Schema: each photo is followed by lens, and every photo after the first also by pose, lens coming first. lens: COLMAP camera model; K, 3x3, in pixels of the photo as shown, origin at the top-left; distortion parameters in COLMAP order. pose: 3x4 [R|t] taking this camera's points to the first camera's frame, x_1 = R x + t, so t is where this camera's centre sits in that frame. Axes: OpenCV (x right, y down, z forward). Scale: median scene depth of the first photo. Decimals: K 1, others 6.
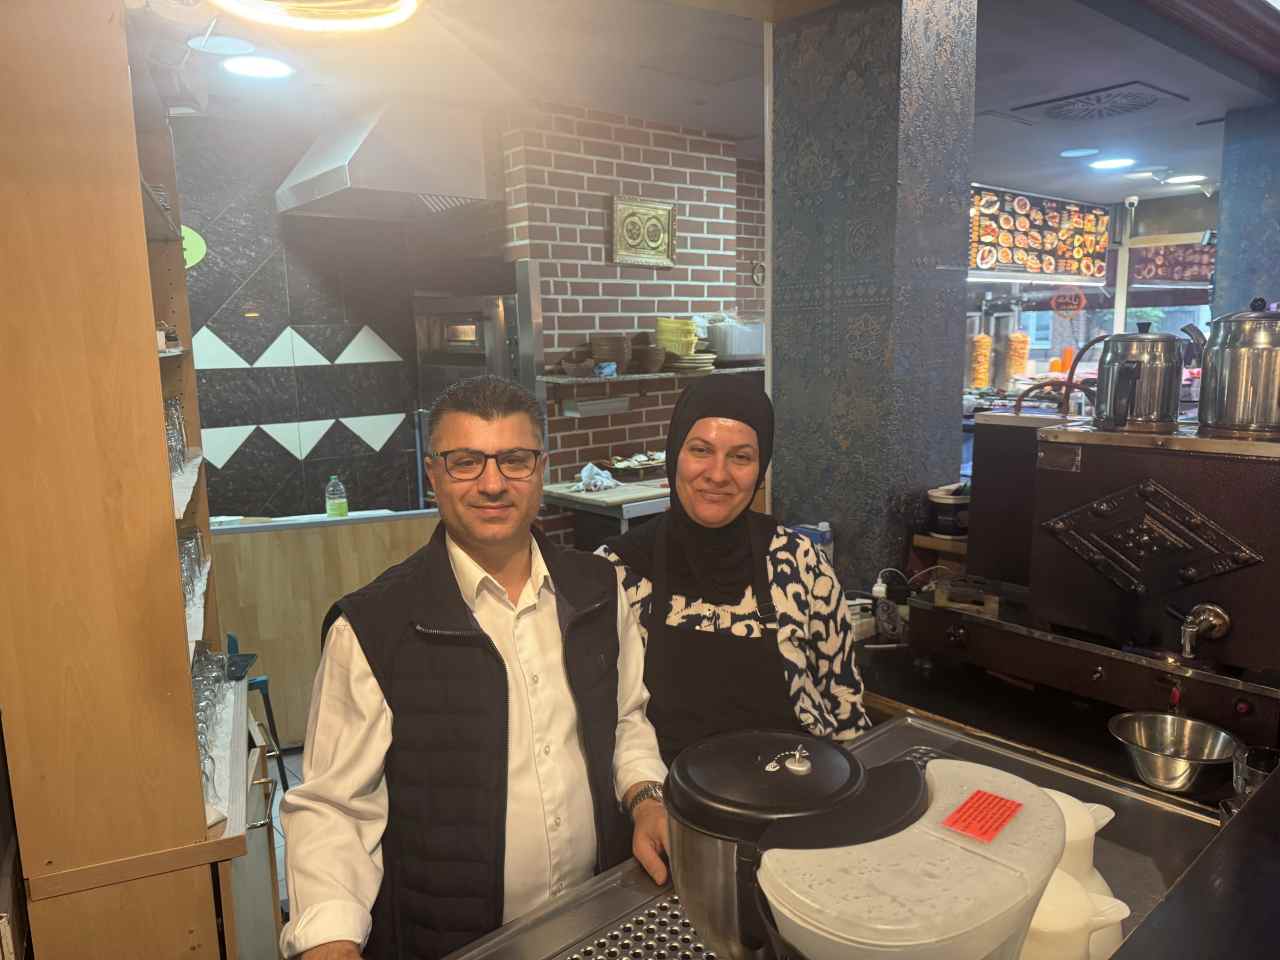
lens RADIAL K [[915.6, 0, 674.9], [0, 915.6, 493.5], [0, 0, 1]] dist [0.054411, -0.052581]
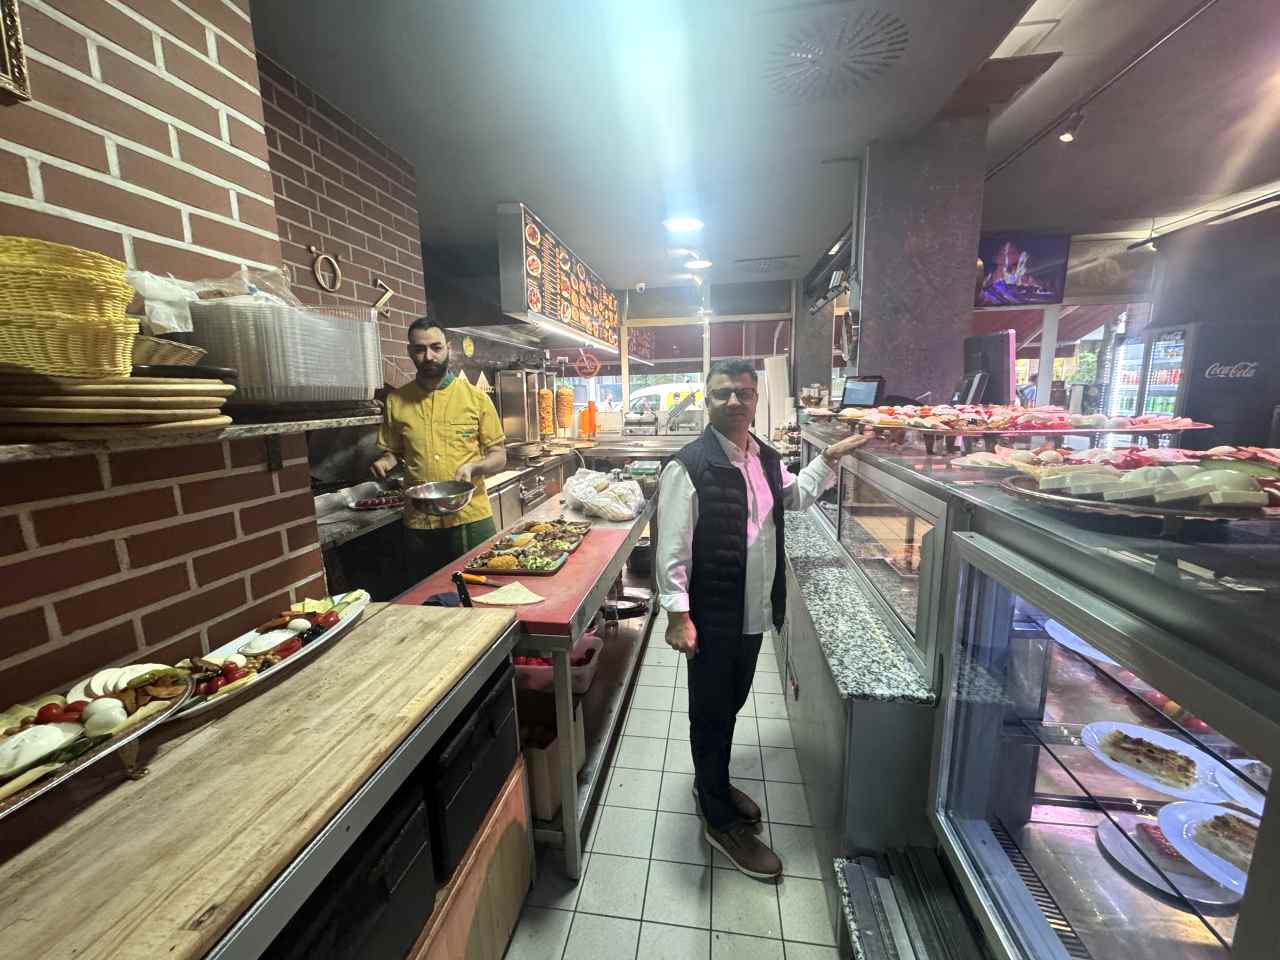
lens RADIAL K [[509.2, 0, 646.4], [0, 509.2, 482.1], [0, 0, 1]] dist [-0.004020, 0.000164]
pose [[0.782830, -0.105079, 0.613299, 0.048281], [0.115993, 0.993005, 0.022080, -0.106401], [-0.611329, 0.053854, 0.789542, 0.800618]]
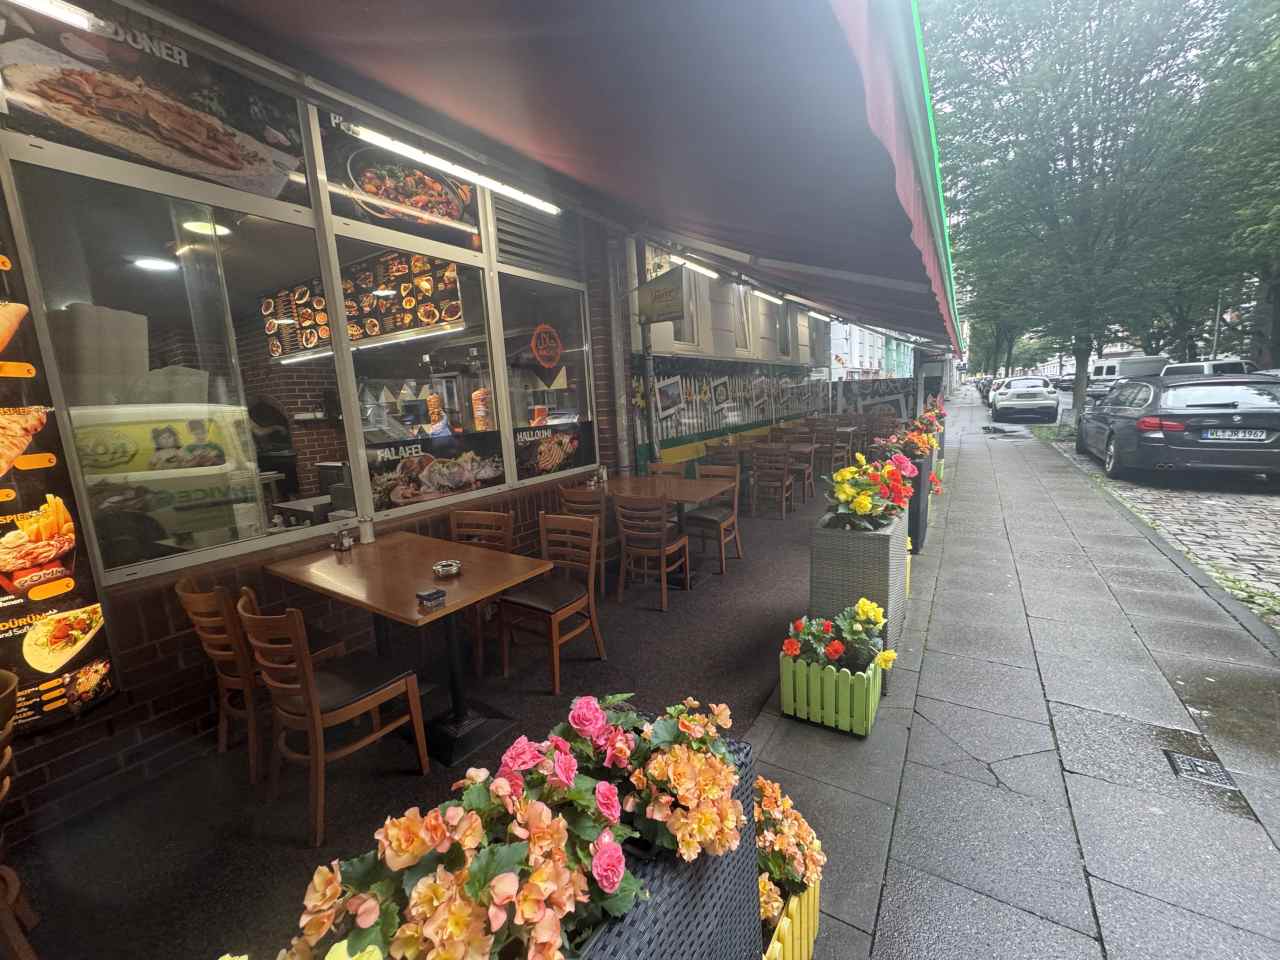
lens RADIAL K [[509.2, 0, 640.2], [0, 509.2, 479.1], [0, 0, 1]] dist [-0.004020, 0.000164]
pose [[0.252214, 0.161152, -0.954158, 1.808176], [-0.117705, 0.983823, 0.135049, -0.343762], [0.960486, 0.078248, 0.267103, 2.017075]]
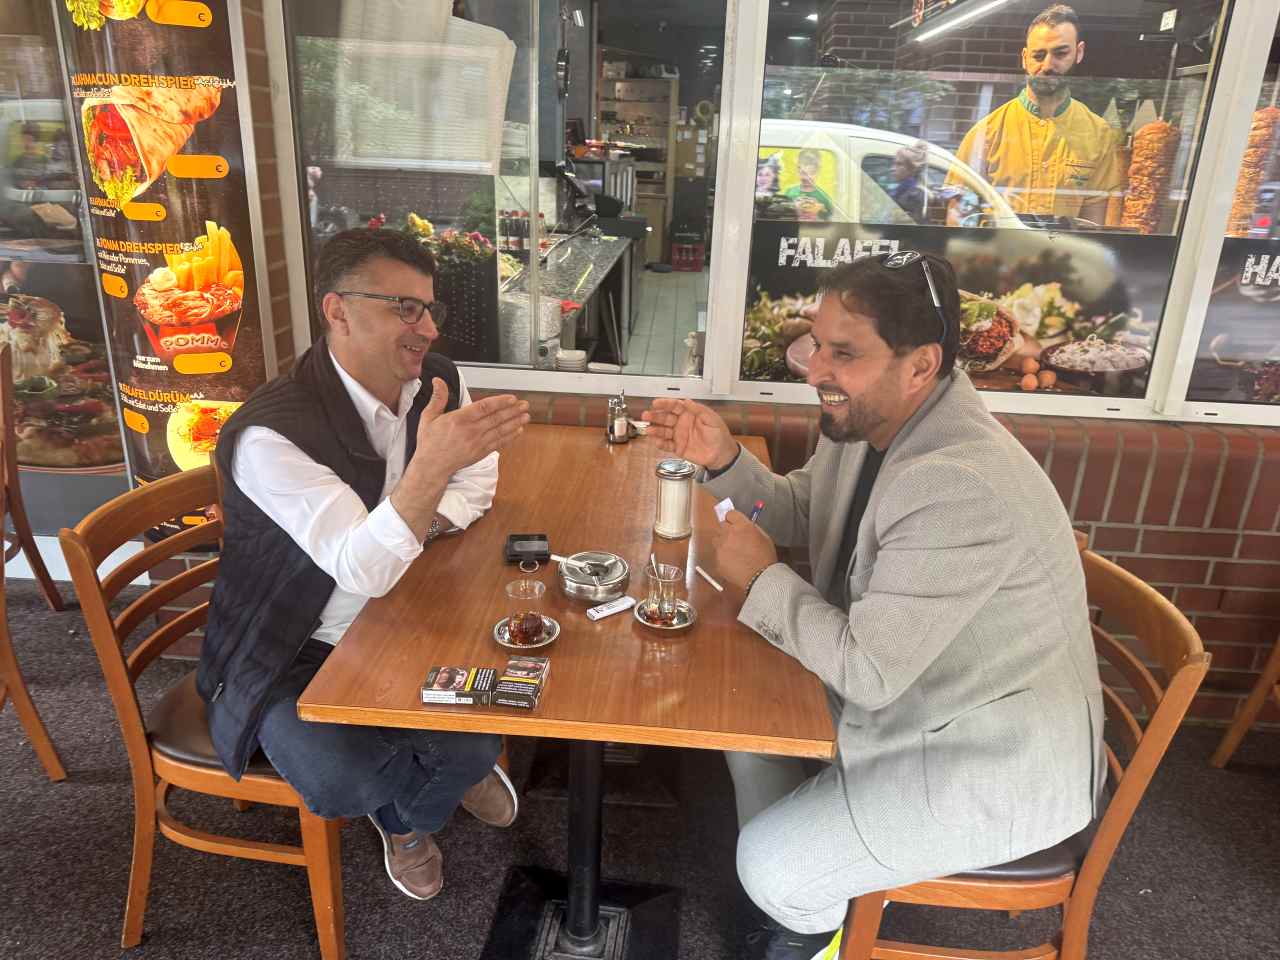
lens RADIAL K [[915.6, 0, 629.8], [0, 915.6, 477.5], [0, 0, 1]] dist [0.054411, -0.052581]
pose [[-0.720591, 0.230260, -0.654010, 1.517313], [-0.138455, 0.876463, 0.461131, -0.356770], [0.679396, 0.422838, -0.599691, 2.157493]]
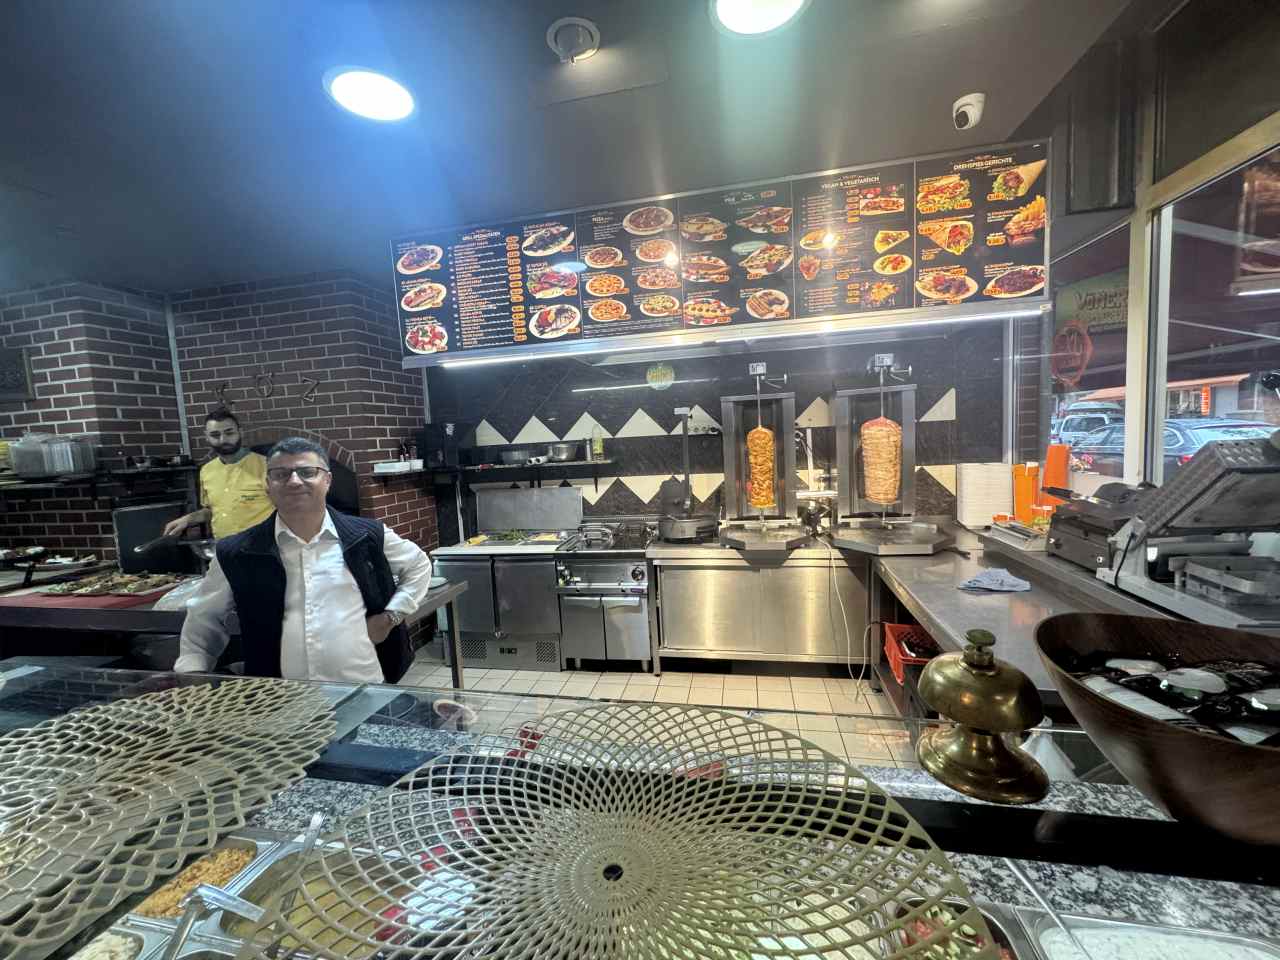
lens RADIAL K [[509.2, 0, 637.6], [0, 509.2, 476.4], [0, 0, 1]] dist [-0.004020, 0.000164]
pose [[0.577374, 0.062781, -0.814062, 1.081876], [-0.102233, 0.994752, 0.004207, -0.245798], [0.810054, 0.080795, 0.580762, 1.358053]]
